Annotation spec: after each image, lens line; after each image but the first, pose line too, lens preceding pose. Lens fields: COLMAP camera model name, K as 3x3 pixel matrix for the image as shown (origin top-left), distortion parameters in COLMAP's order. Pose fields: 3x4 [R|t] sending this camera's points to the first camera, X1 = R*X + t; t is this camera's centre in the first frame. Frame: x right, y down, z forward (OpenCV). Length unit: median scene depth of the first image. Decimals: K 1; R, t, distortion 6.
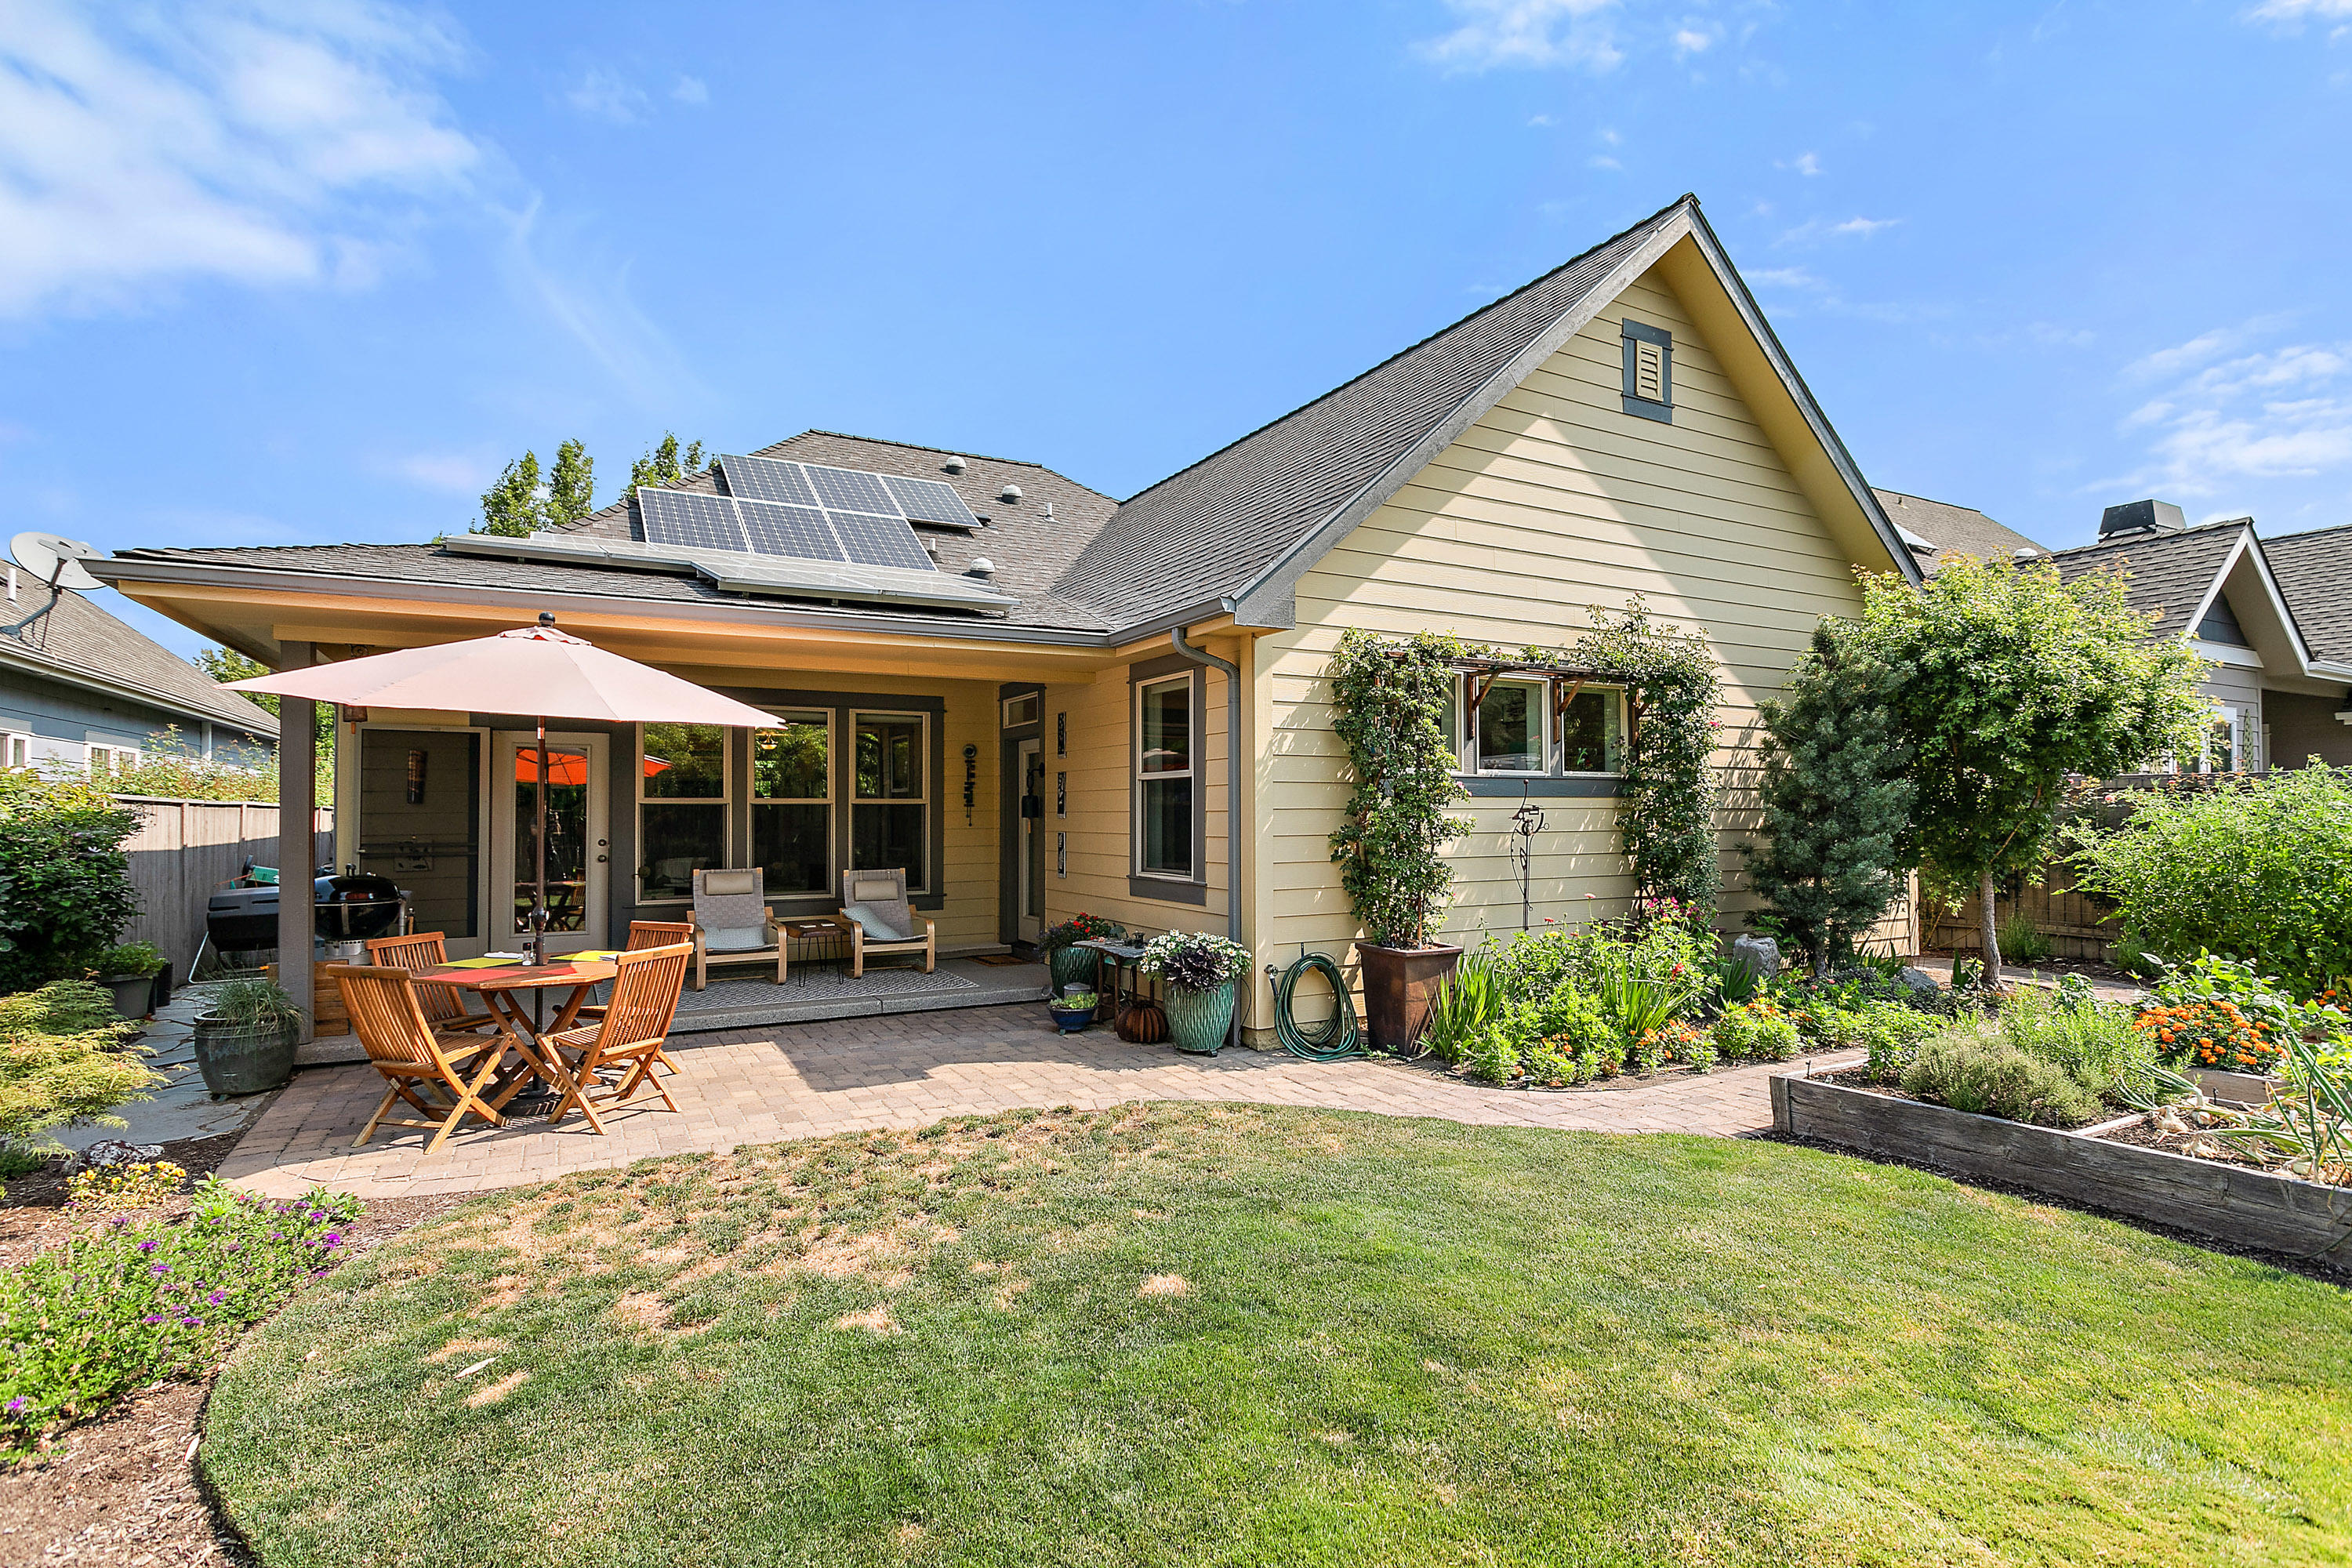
lens RADIAL K [[1130.2, 0, 1173.4], [0, 1130.2, 798.3], [0, 0, 1]] dist [0.001927, -0.001706]
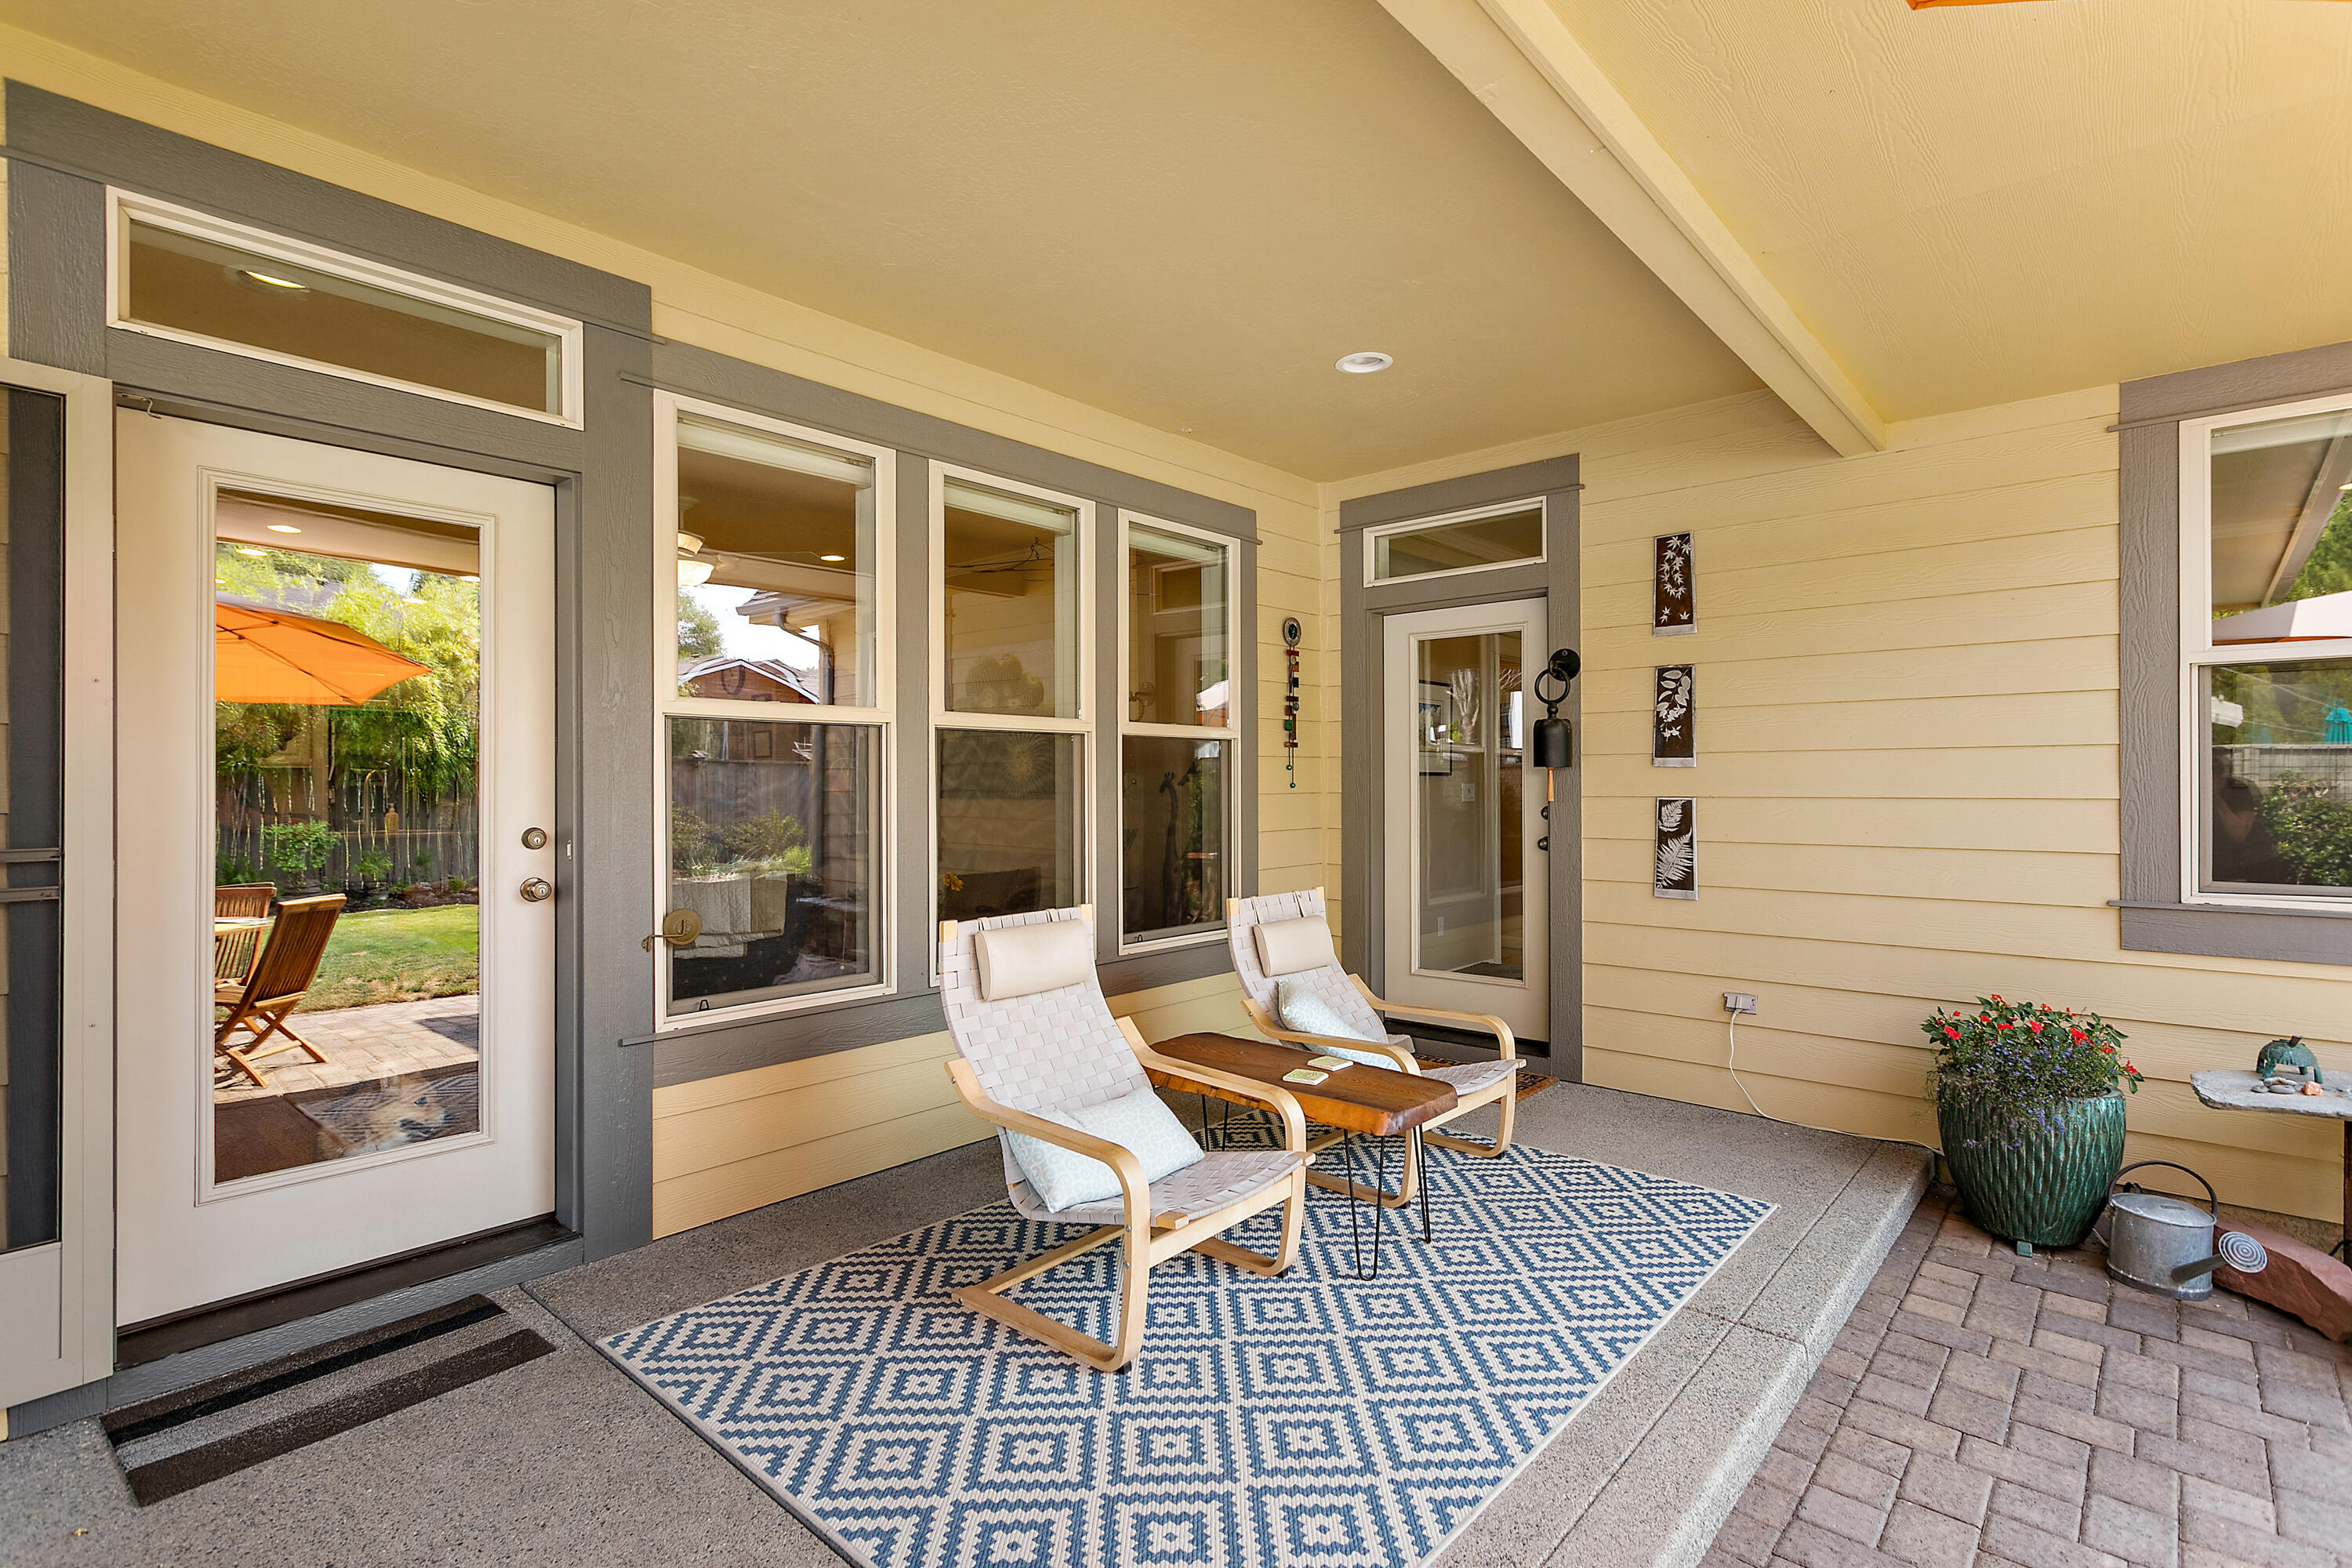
lens RADIAL K [[1130.2, 0, 1176.6], [0, 1130.2, 775.6], [0, 0, 1]] dist [0.001927, -0.001706]
pose [[0.944459, 0.002326, 0.328621, -0.601606], [-0.004339, 0.999976, 0.005391, 0.026765], [-0.328600, -0.006517, 0.944447, 0.878906]]
